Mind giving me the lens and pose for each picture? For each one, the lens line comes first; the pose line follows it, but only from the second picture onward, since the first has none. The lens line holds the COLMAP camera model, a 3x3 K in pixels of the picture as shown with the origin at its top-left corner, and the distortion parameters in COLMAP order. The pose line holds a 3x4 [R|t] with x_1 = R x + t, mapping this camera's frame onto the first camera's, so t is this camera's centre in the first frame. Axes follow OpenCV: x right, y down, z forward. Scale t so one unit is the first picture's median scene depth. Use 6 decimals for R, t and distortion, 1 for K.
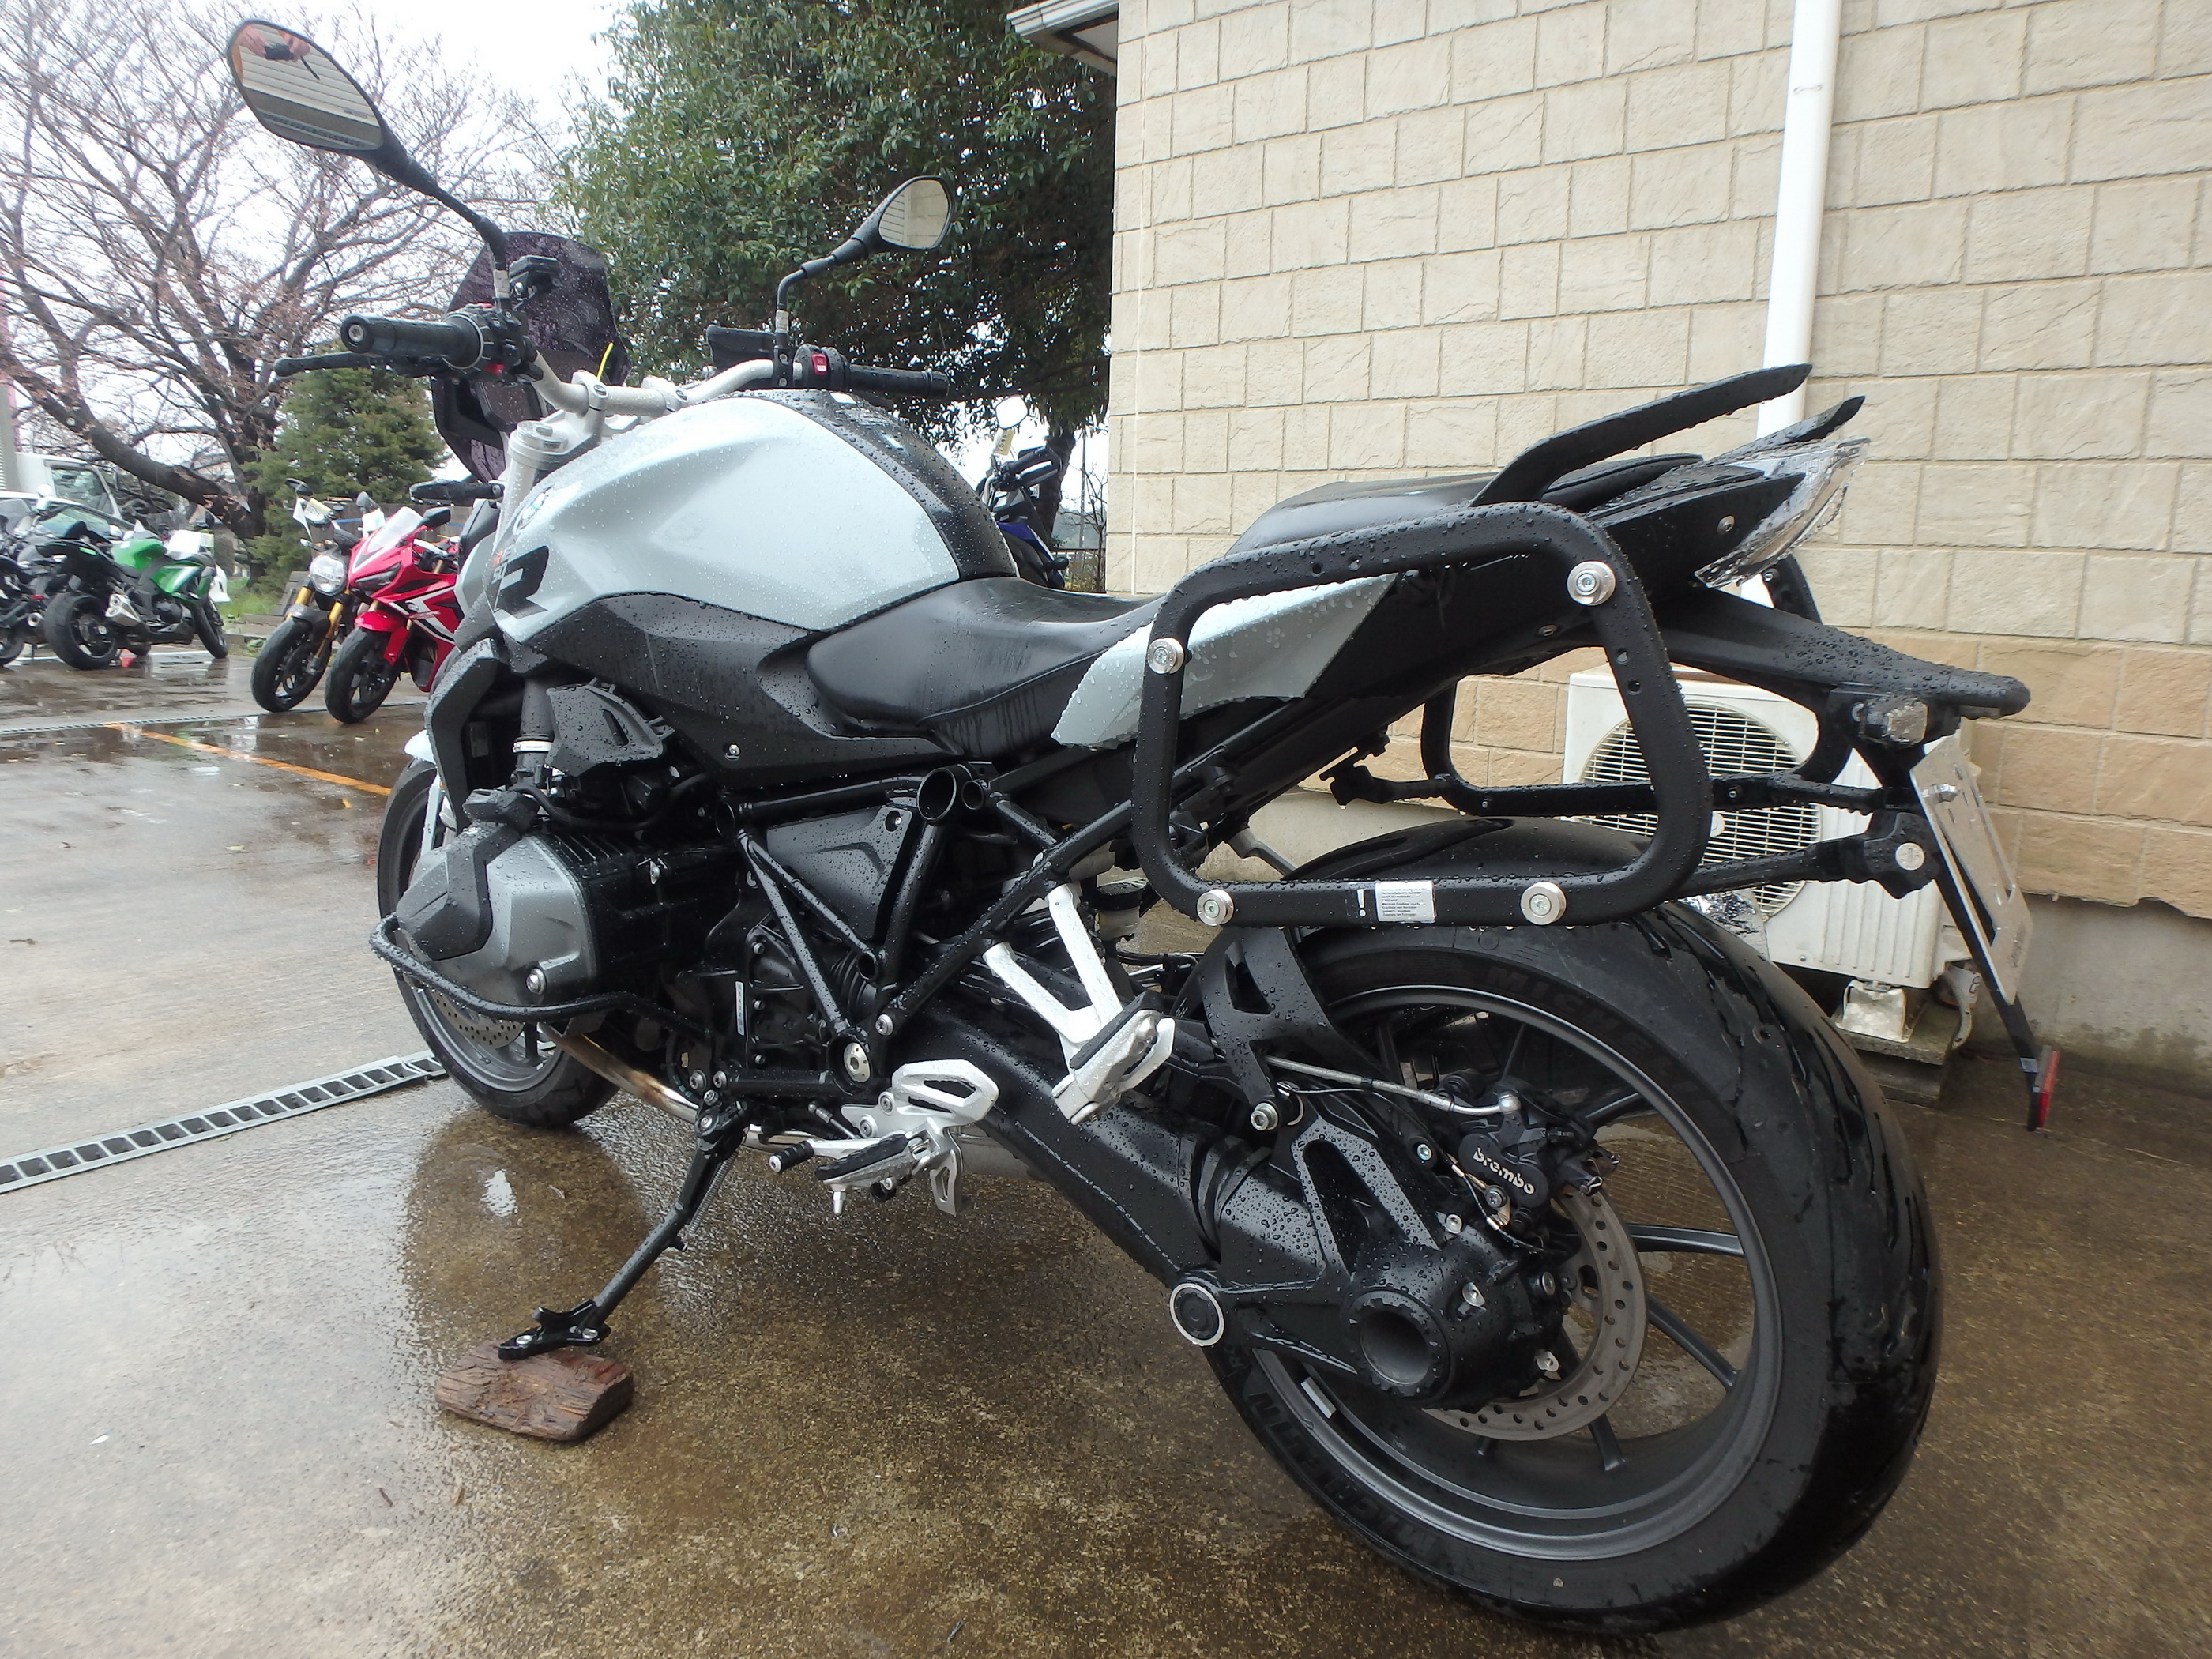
lens RADIAL K [[1370.4, 0, 1100.9], [0, 1370.4, 831.8], [0, 0, 1]] dist [-0.071810, 0.029103]
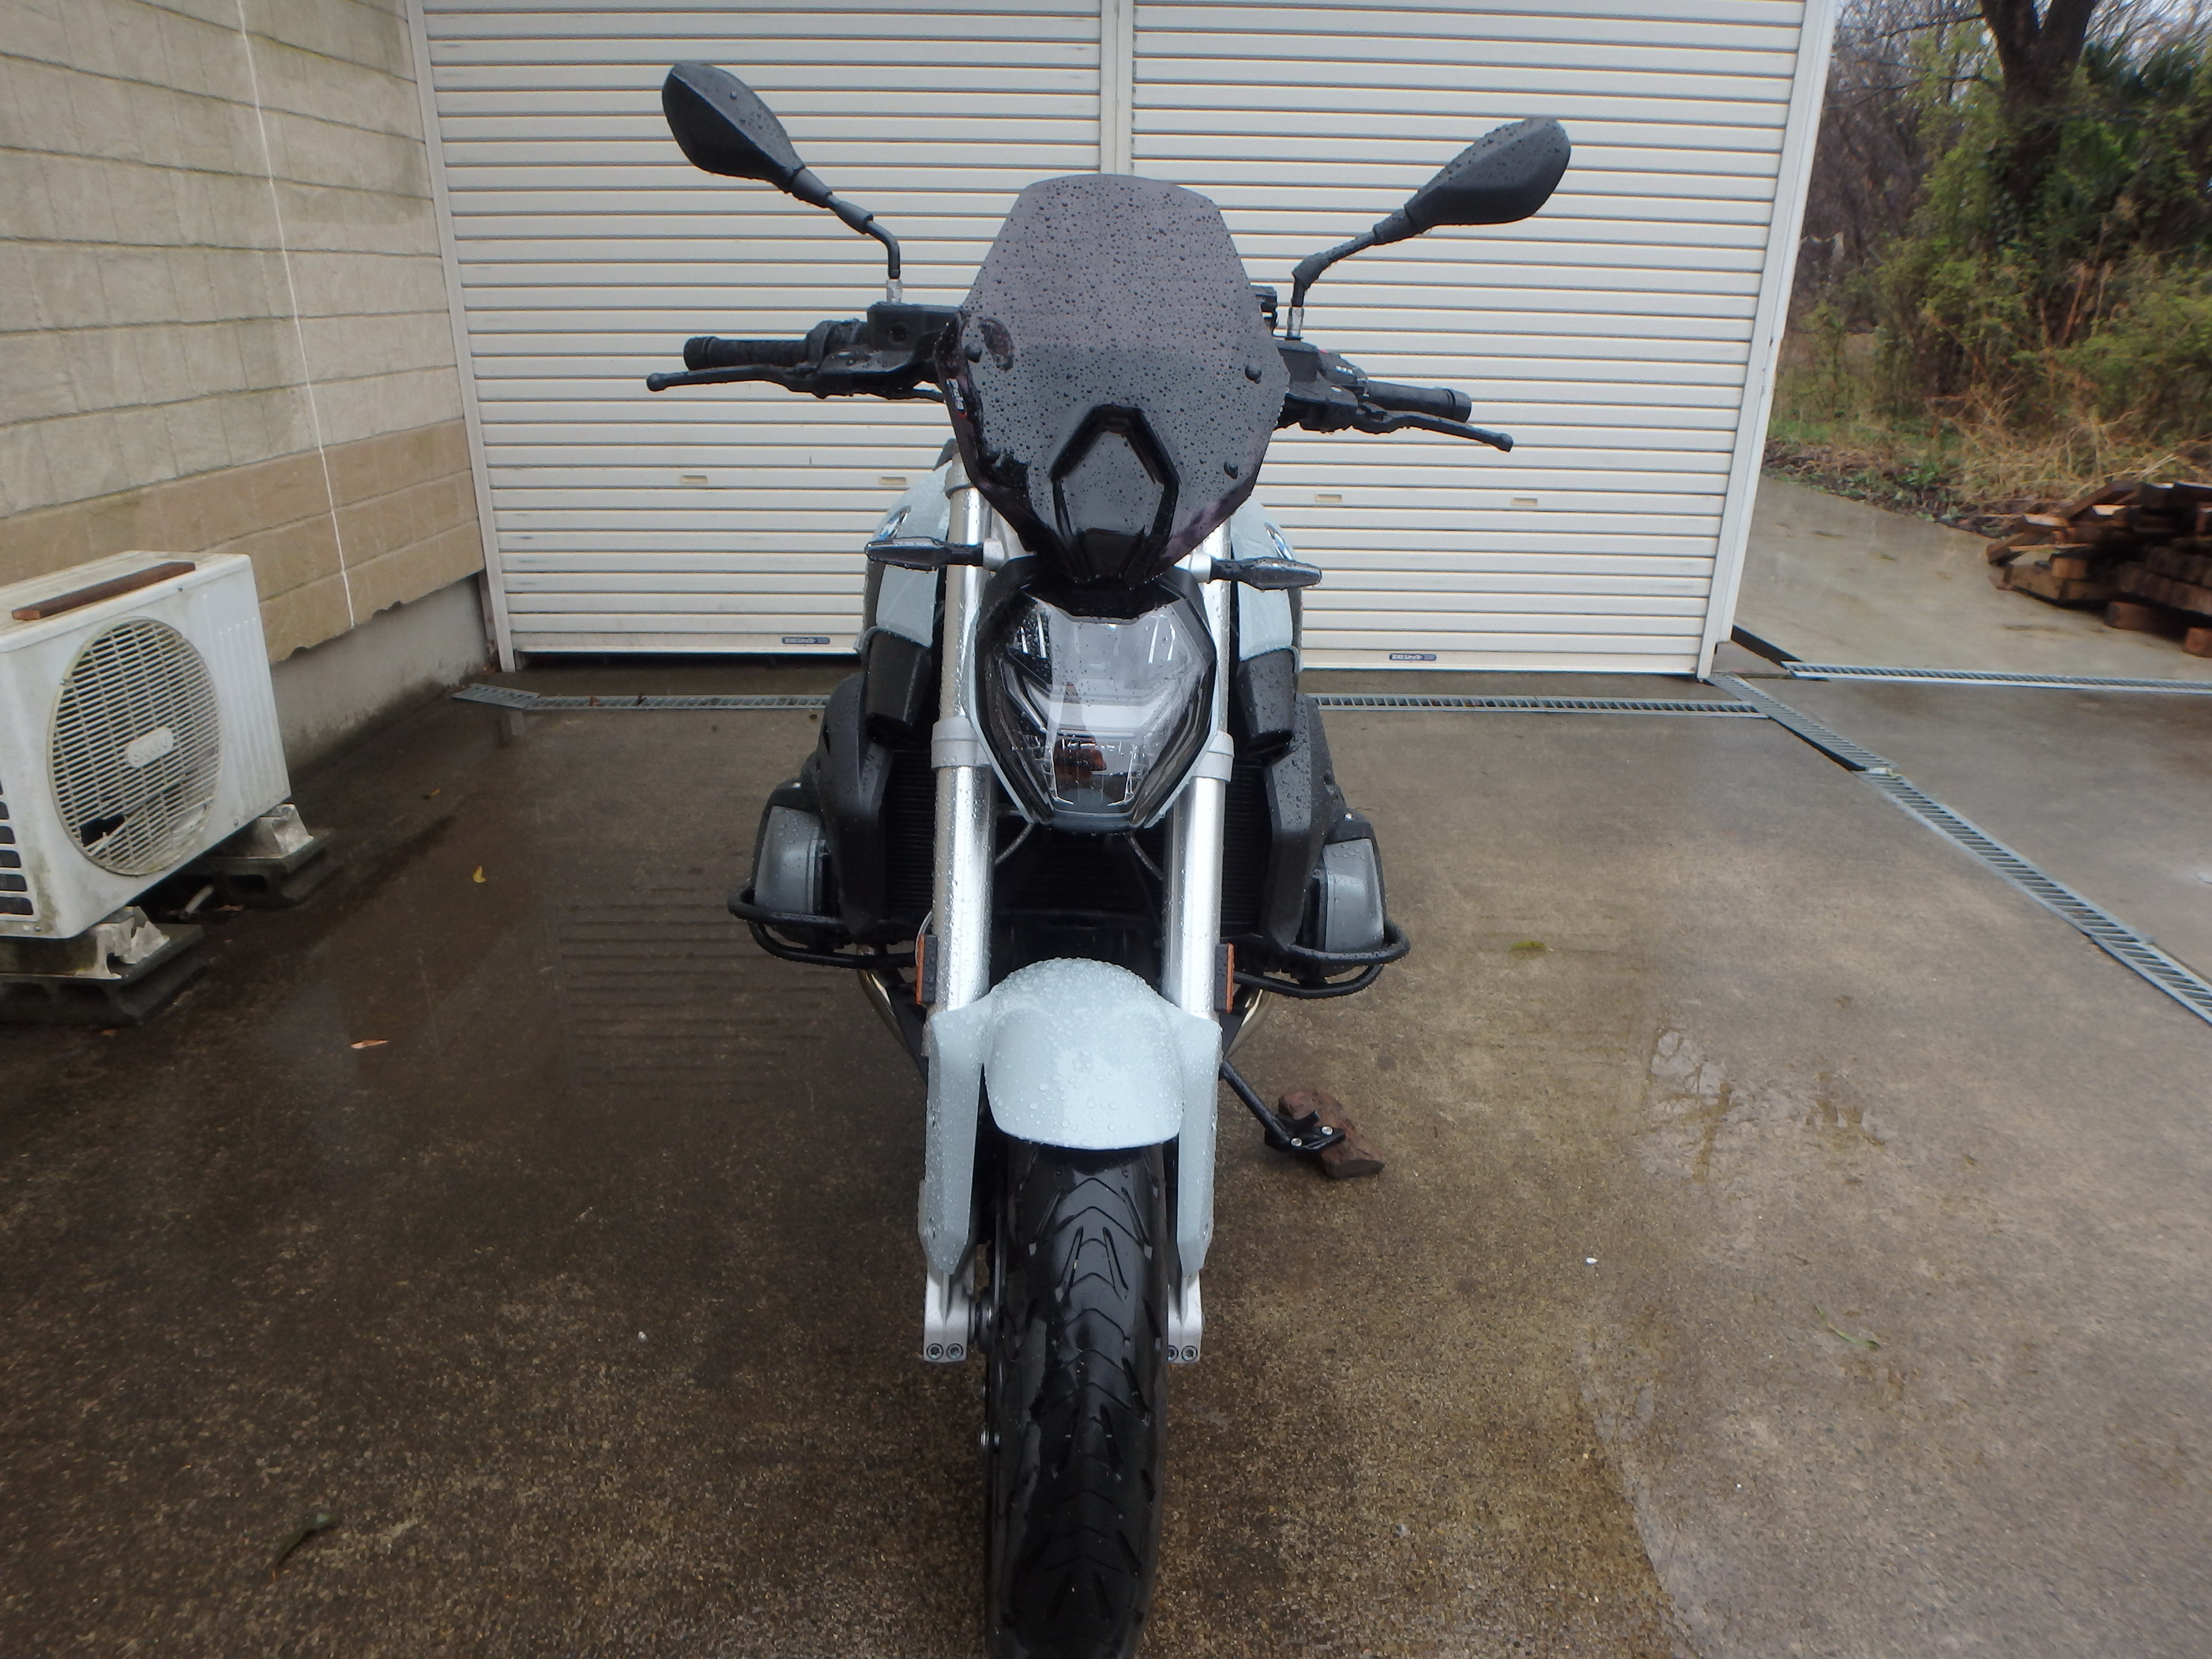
lens RADIAL K [[1321.7, 0, 1125.0], [0, 1321.7, 856.8], [0, 0, 1]] dist [-0.065232, 0.013681]
pose [[-0.619530, -0.346875, 0.704173, -1.117311], [0.117905, 0.845770, 0.520357, -0.572854], [-0.776067, 0.405403, -0.483082, 1.645266]]
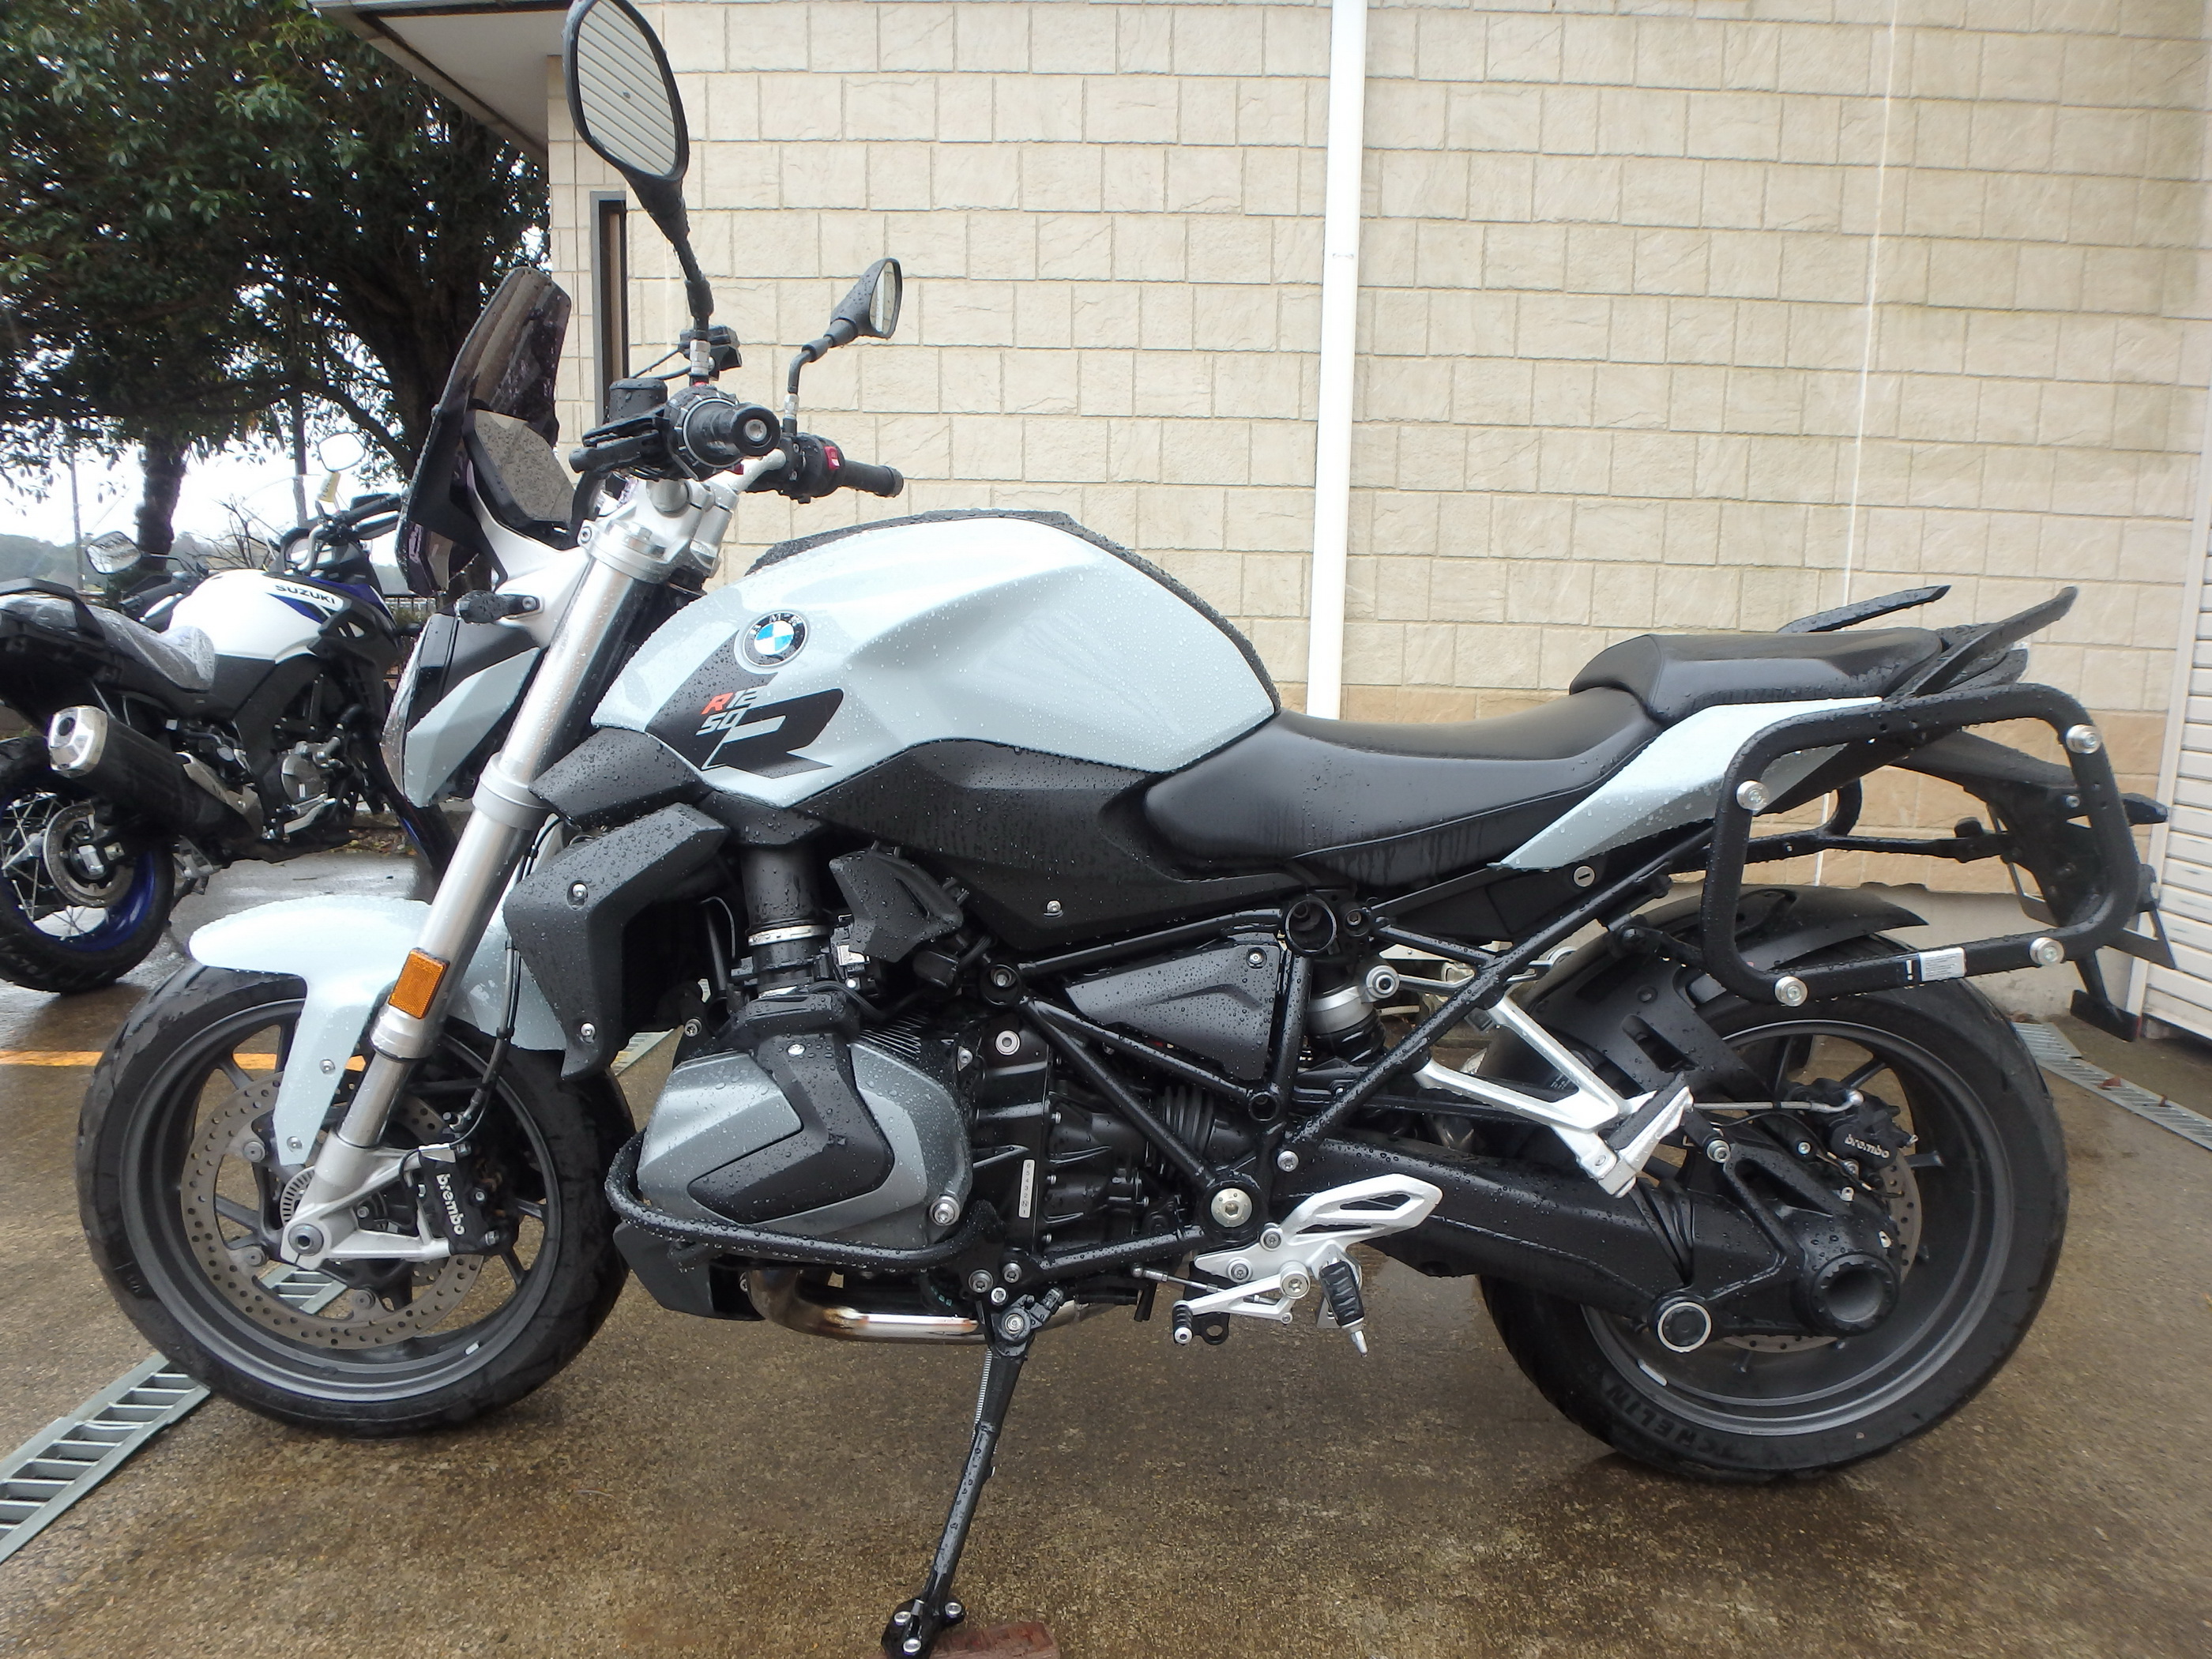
lens RADIAL K [[1354.2, 0, 1106.0], [0, 1354.2, 829.5], [0, 0, 1]] dist [-0.047444, 0.006400]
pose [[0.806340, -0.097300, 0.583394, -0.734544], [0.110520, 0.993789, 0.012992, -0.115551], [-0.581035, 0.054001, 0.812085, 0.237510]]
